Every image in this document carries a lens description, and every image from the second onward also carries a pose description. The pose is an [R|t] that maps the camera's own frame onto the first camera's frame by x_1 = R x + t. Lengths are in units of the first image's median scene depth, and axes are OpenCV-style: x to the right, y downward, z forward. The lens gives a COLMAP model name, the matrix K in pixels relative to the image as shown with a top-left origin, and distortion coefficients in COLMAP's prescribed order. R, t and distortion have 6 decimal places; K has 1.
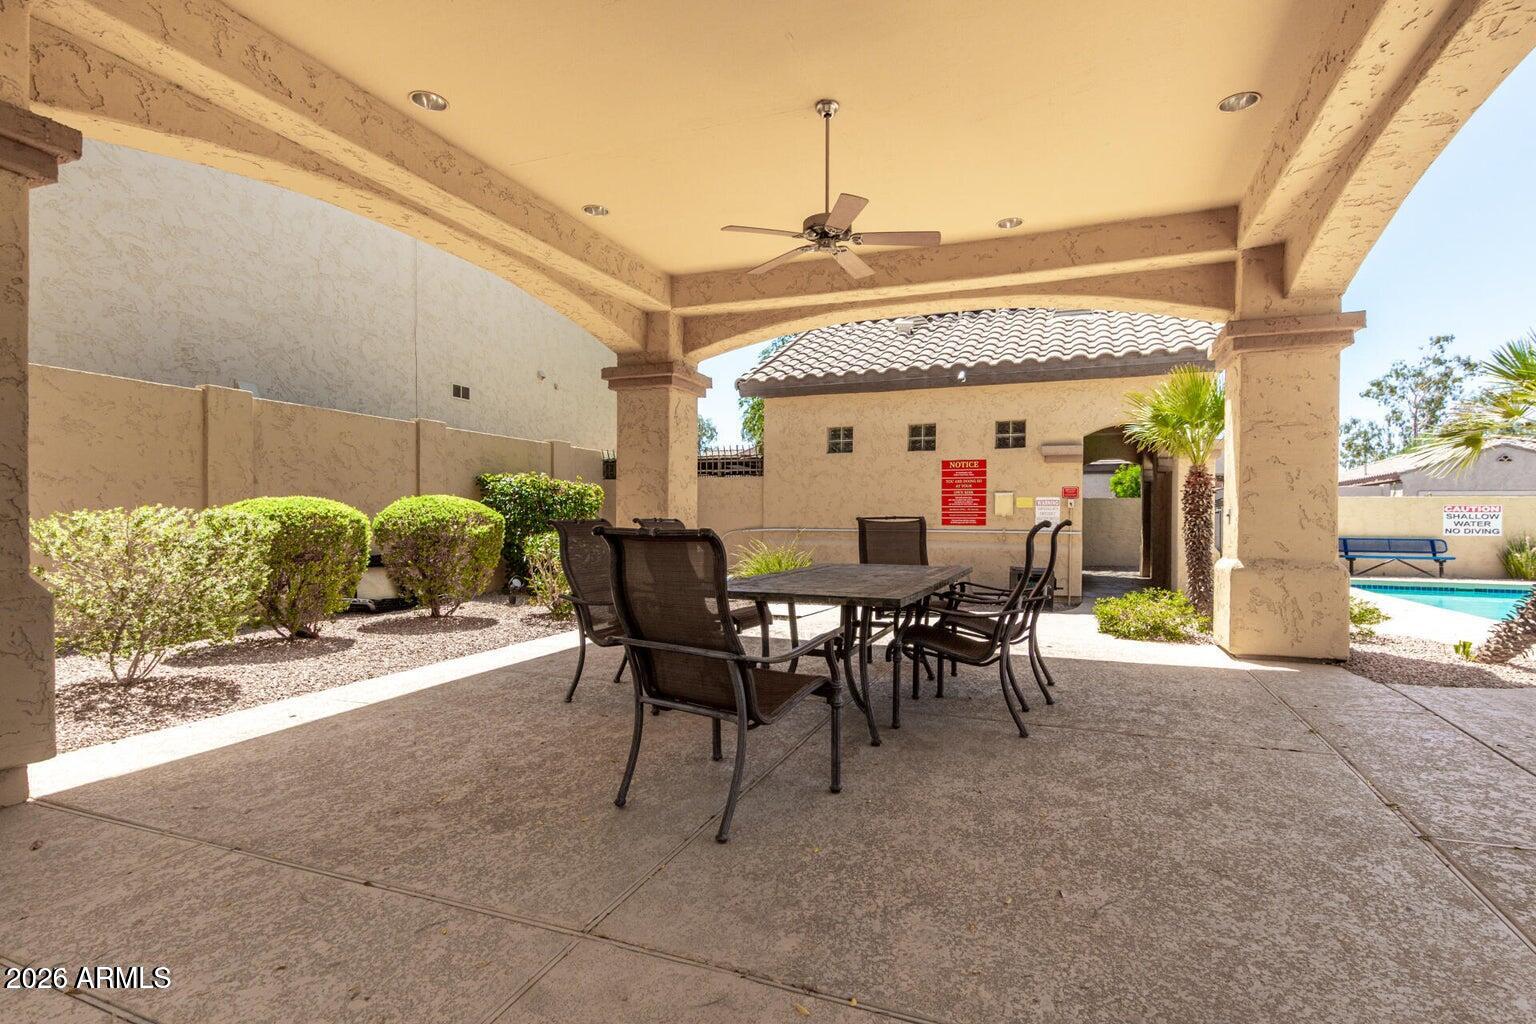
lens RADIAL K [[759.4, 0, 768.0], [0, 759.4, 512.0], [0, 0, 1]] dist [-0.000958, -0.000098]
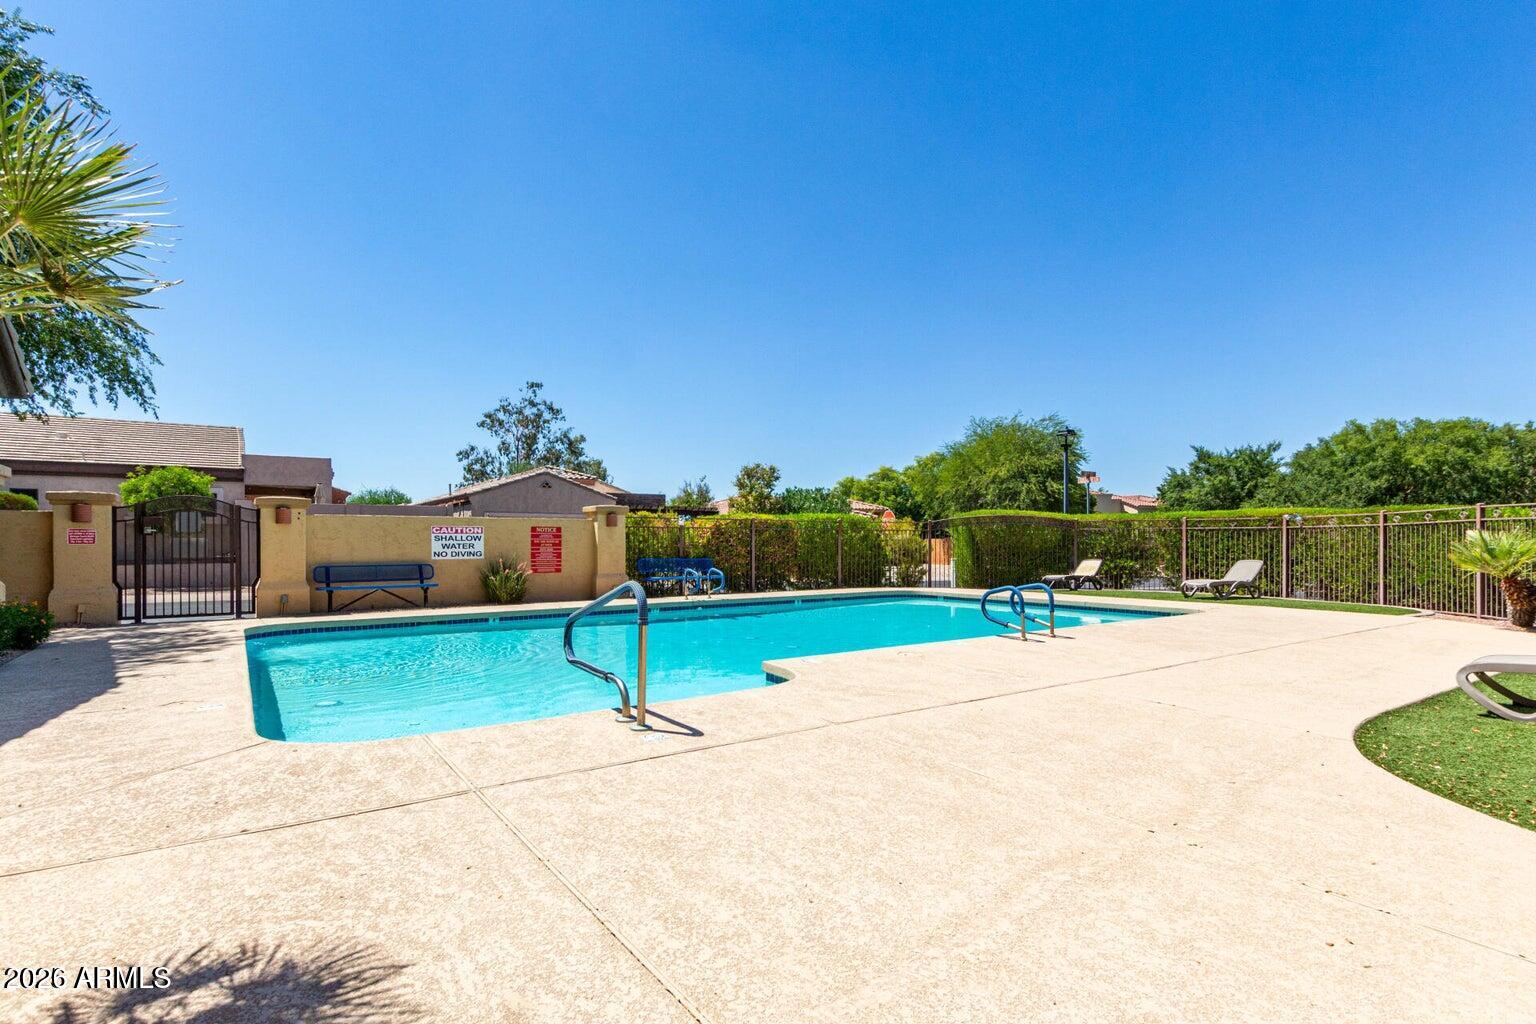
lens RADIAL K [[759.4, 0, 768.0], [0, 759.4, 512.0], [0, 0, 1]] dist [-0.000958, -0.000098]
pose [[0.550689, 0.024759, 0.834343, 0.106849], [-0.005030, 0.999640, -0.026344, -0.001115], [-0.834695, 0.010311, 0.550616, 0.049562]]
